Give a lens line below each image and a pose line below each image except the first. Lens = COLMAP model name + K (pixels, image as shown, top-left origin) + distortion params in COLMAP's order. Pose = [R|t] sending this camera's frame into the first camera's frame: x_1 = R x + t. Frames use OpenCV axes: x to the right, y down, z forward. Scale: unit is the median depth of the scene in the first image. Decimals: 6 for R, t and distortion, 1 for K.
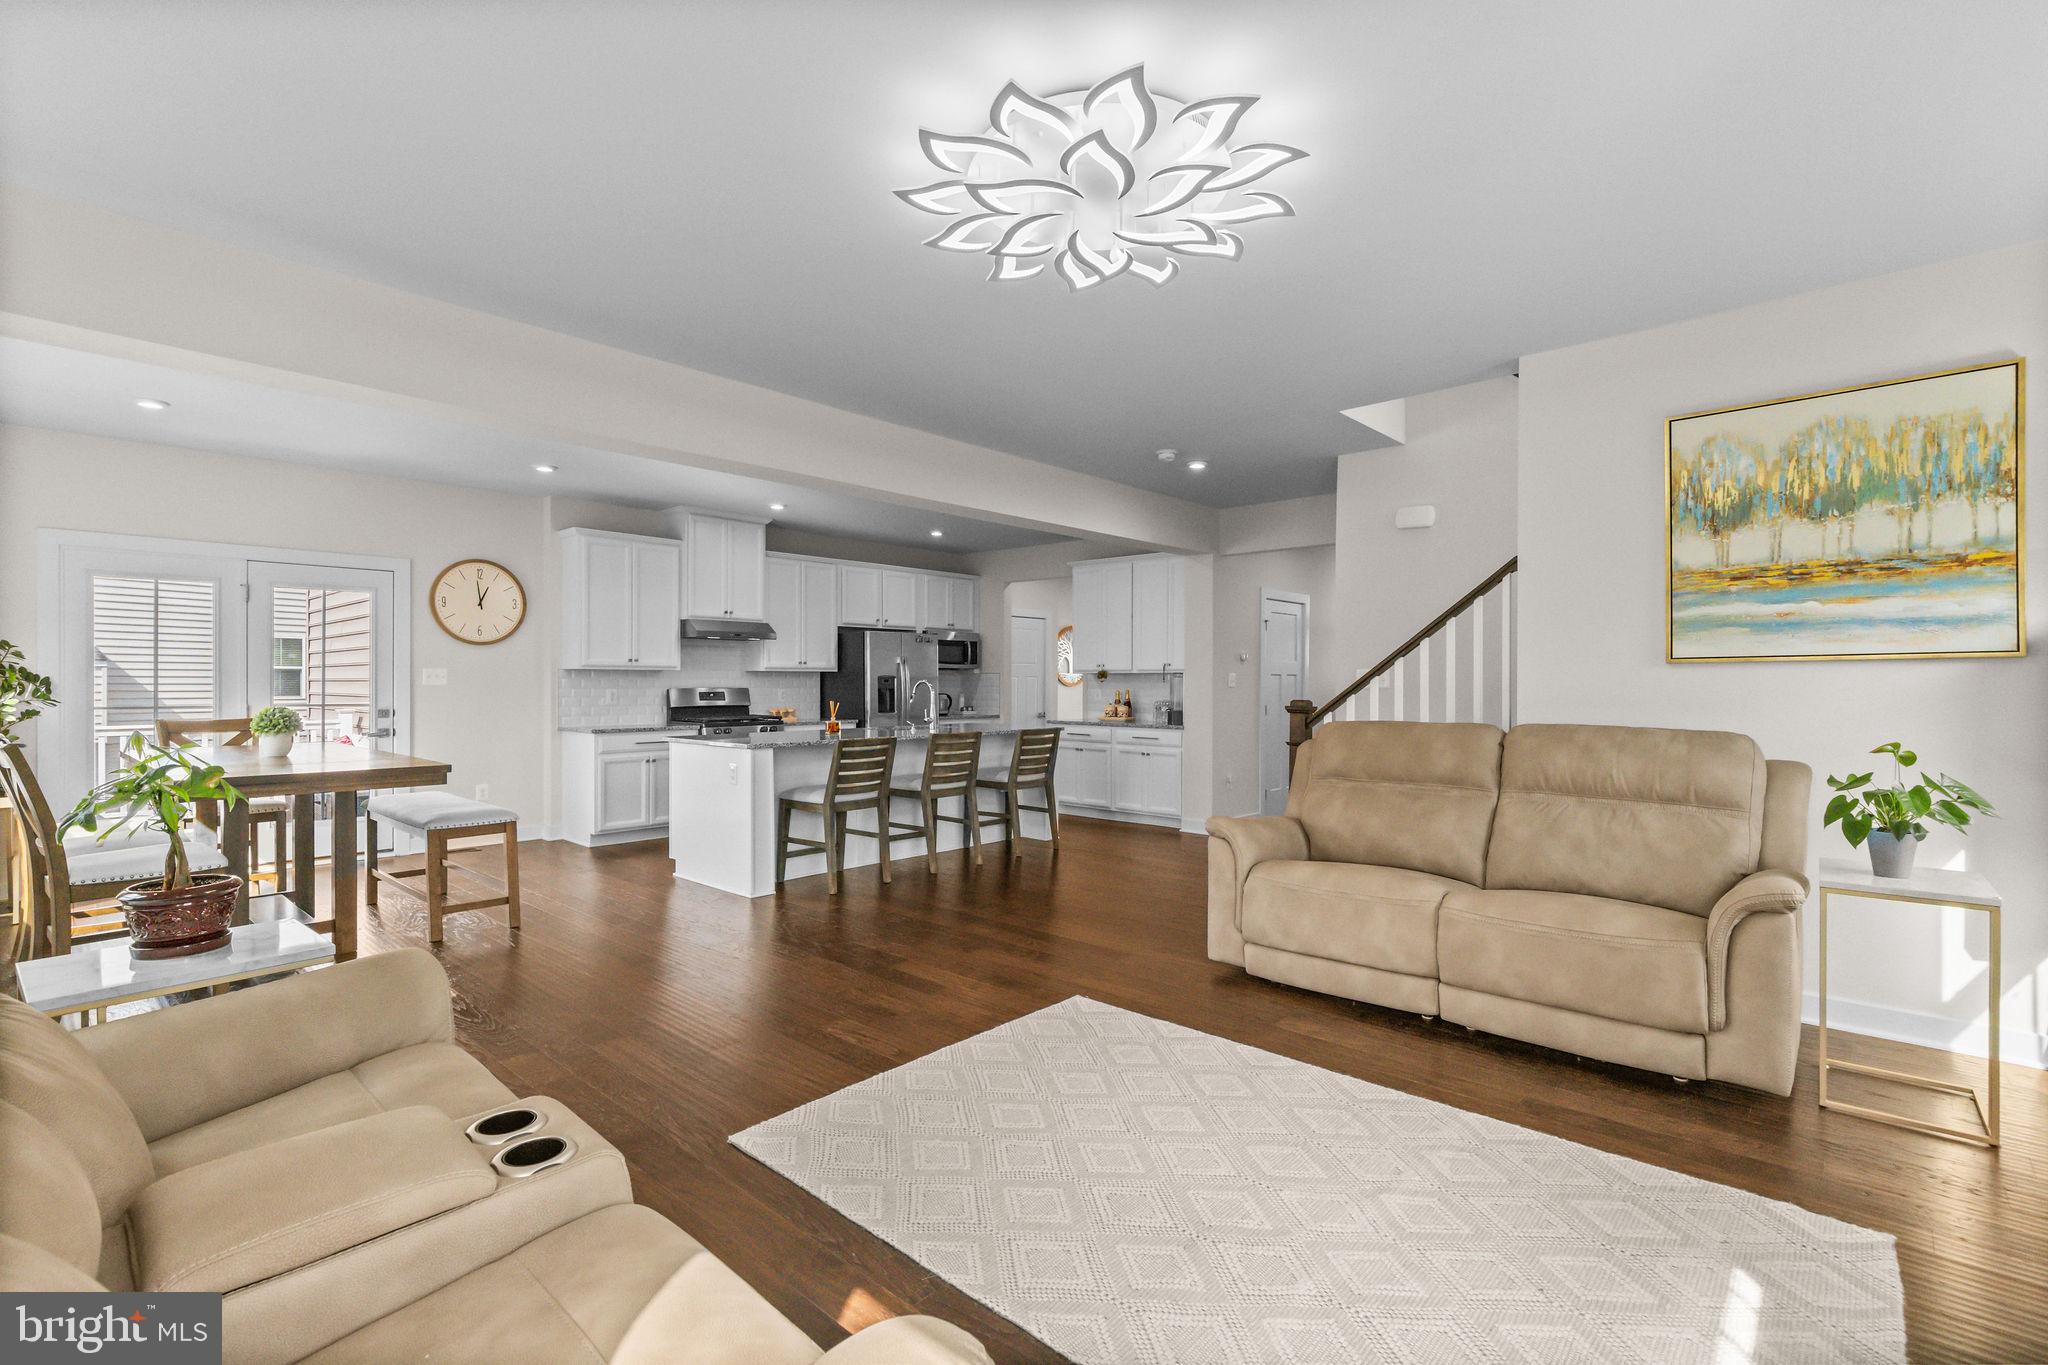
lens RADIAL K [[931.9, 0, 1037.9], [0, 931.9, 681.1], [0, 0, 1]] dist [0.008778, -0.001686]
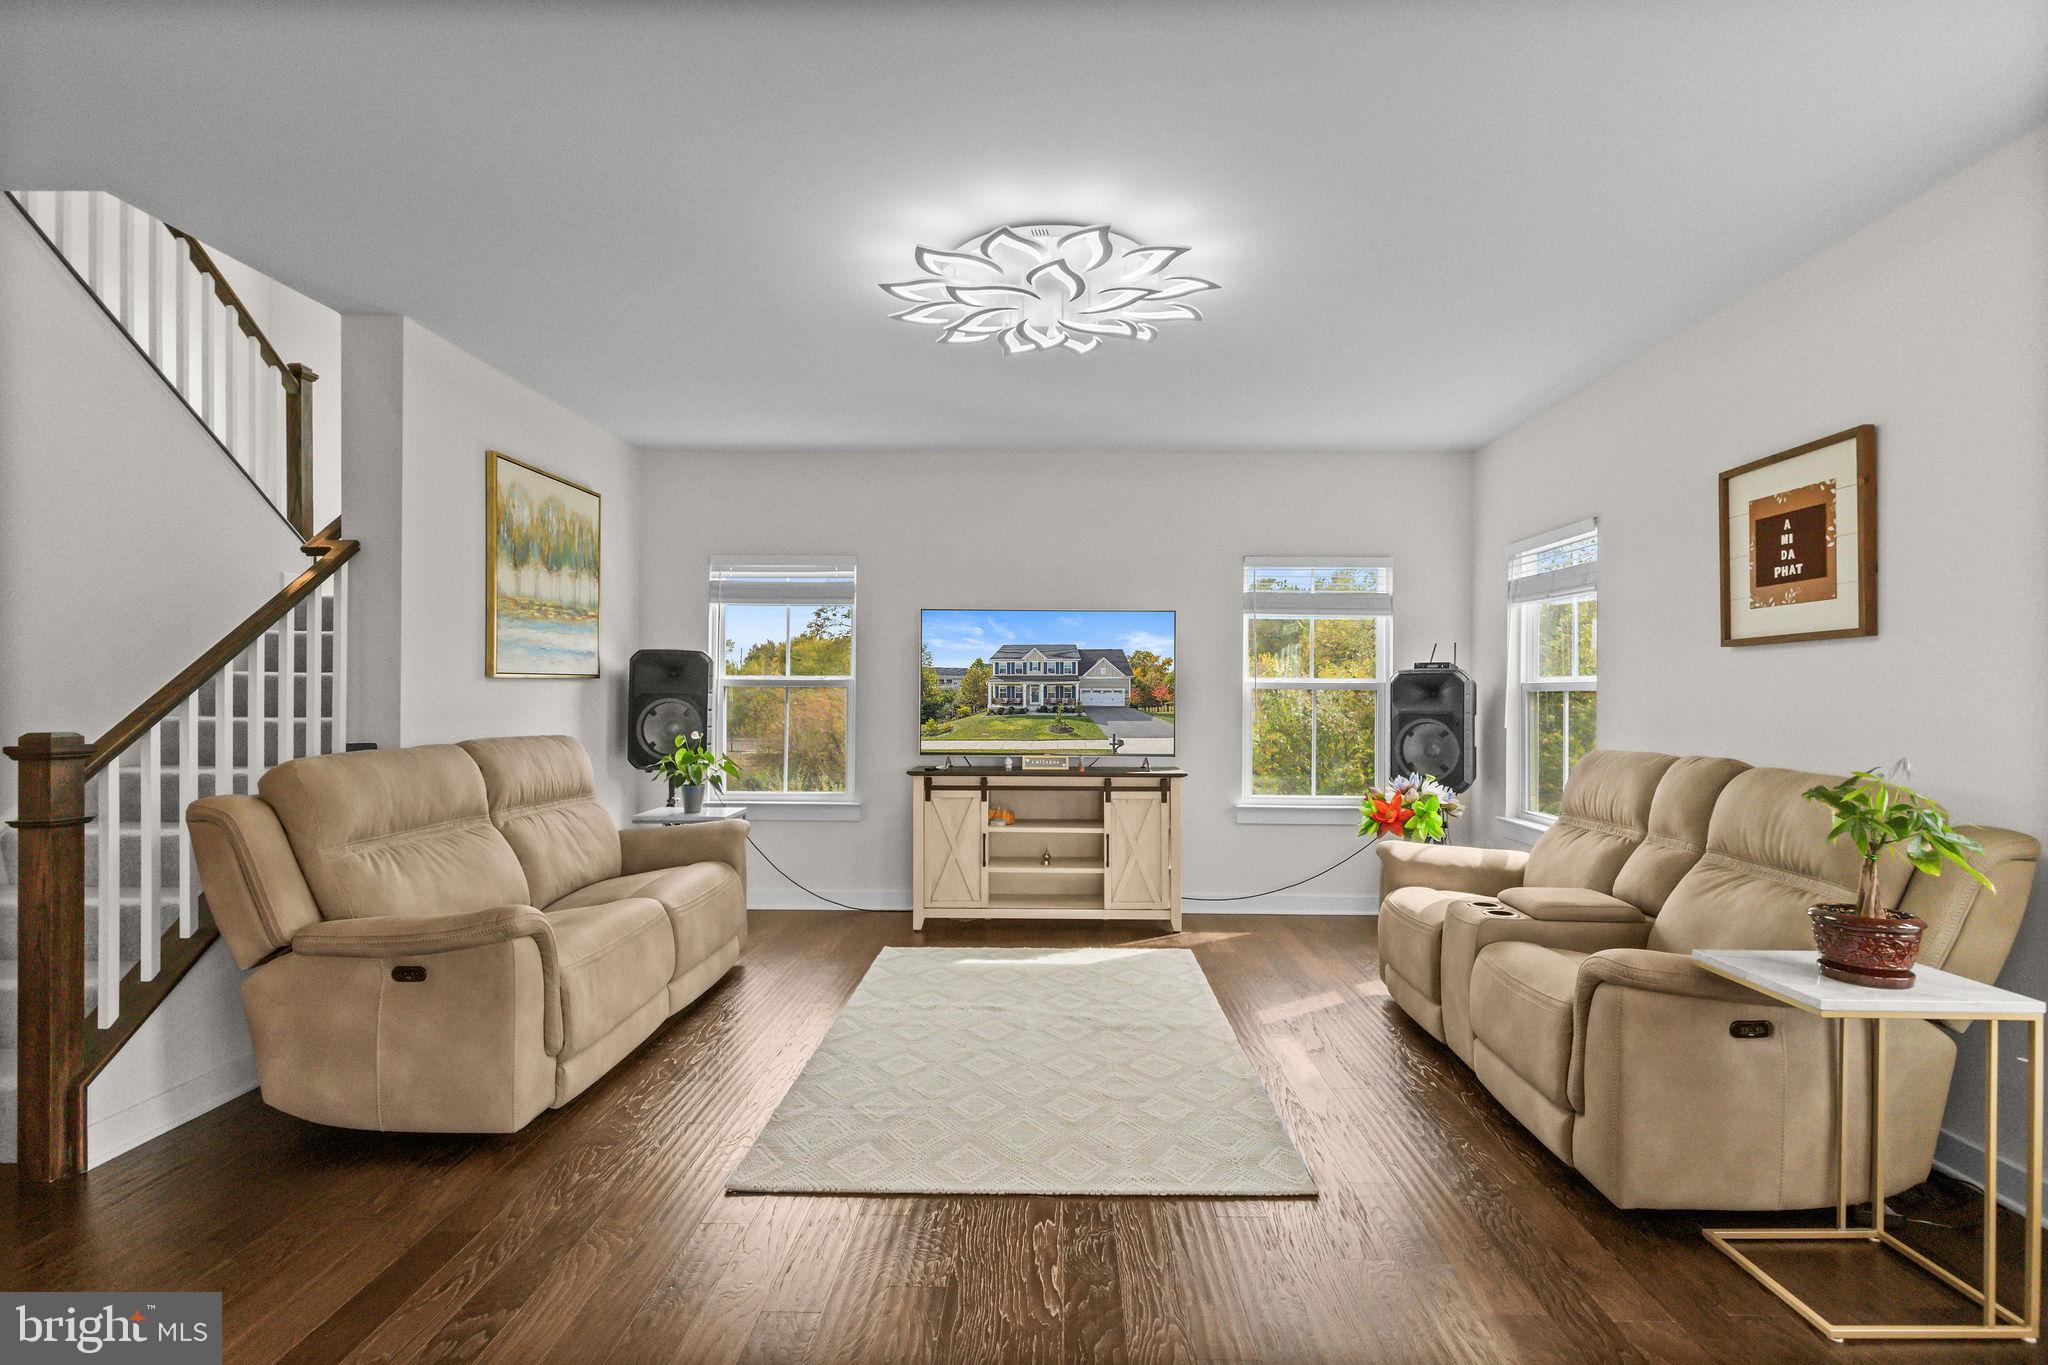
lens RADIAL K [[979.3, 0, 1036.0], [0, 979.3, 681.4], [0, 0, 1]] dist [-0.008724, 0.005573]
pose [[-0.654564, 0.003540, 0.755998, -0.287469], [-0.004502, 0.999953, -0.008580, -0.003365], [-0.755993, -0.009020, -0.654517, 0.603526]]
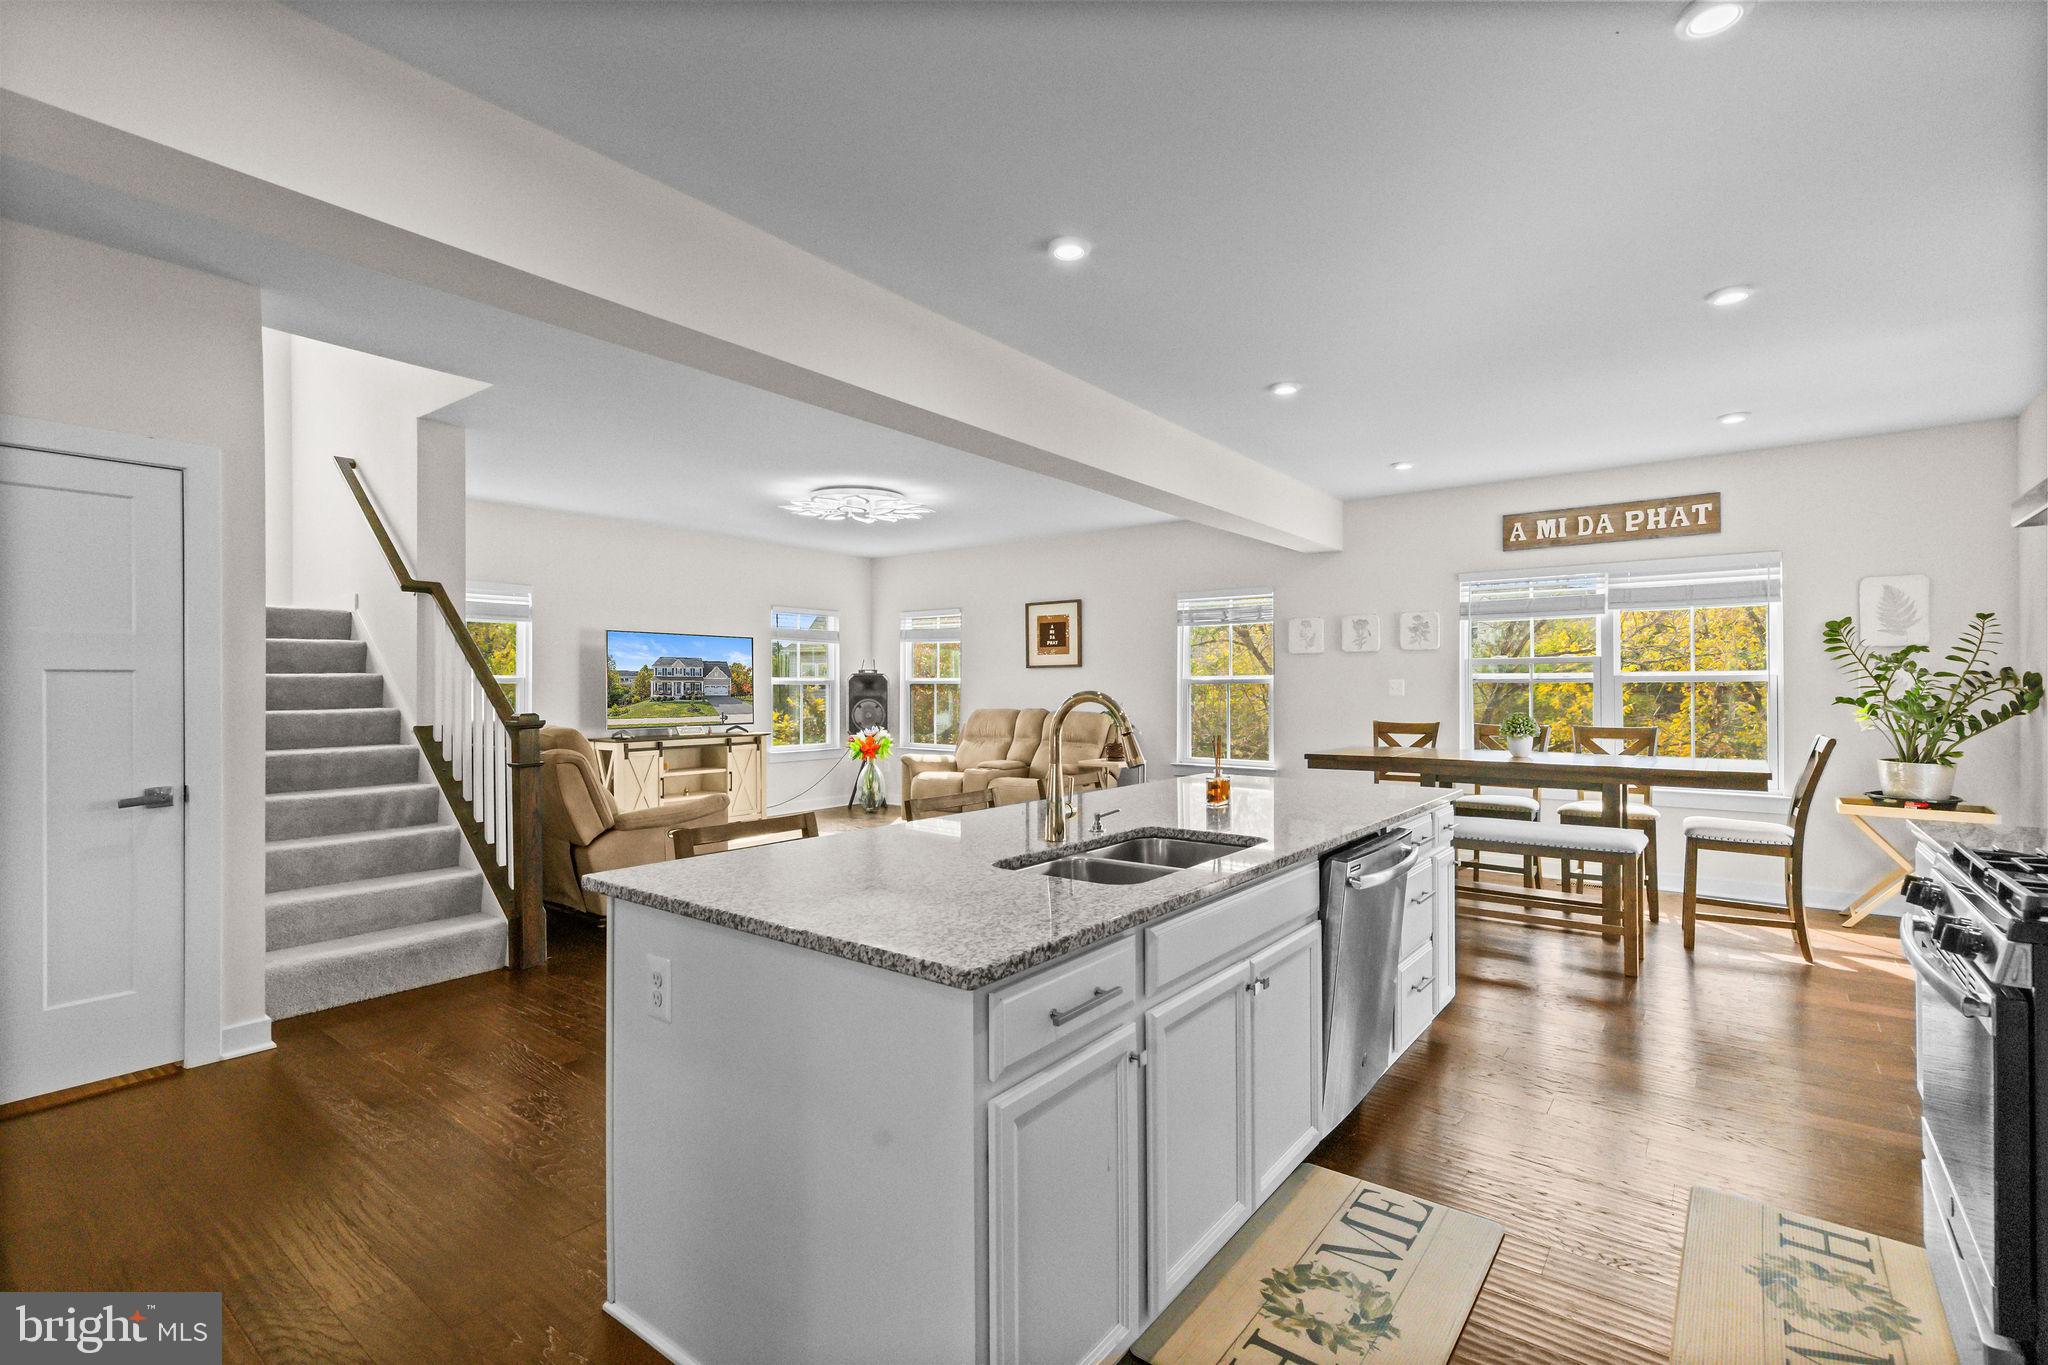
lens RADIAL K [[931.9, 0, 1030.4], [0, 931.9, 686.2], [0, 0, 1]] dist [0.008778, -0.001686]
pose [[-0.996795, -0.000214, -0.080004, -0.068847], [-0.000345, 0.999999, 0.001623, -0.004339], [0.080003, 0.001645, -0.996793, 1.212352]]
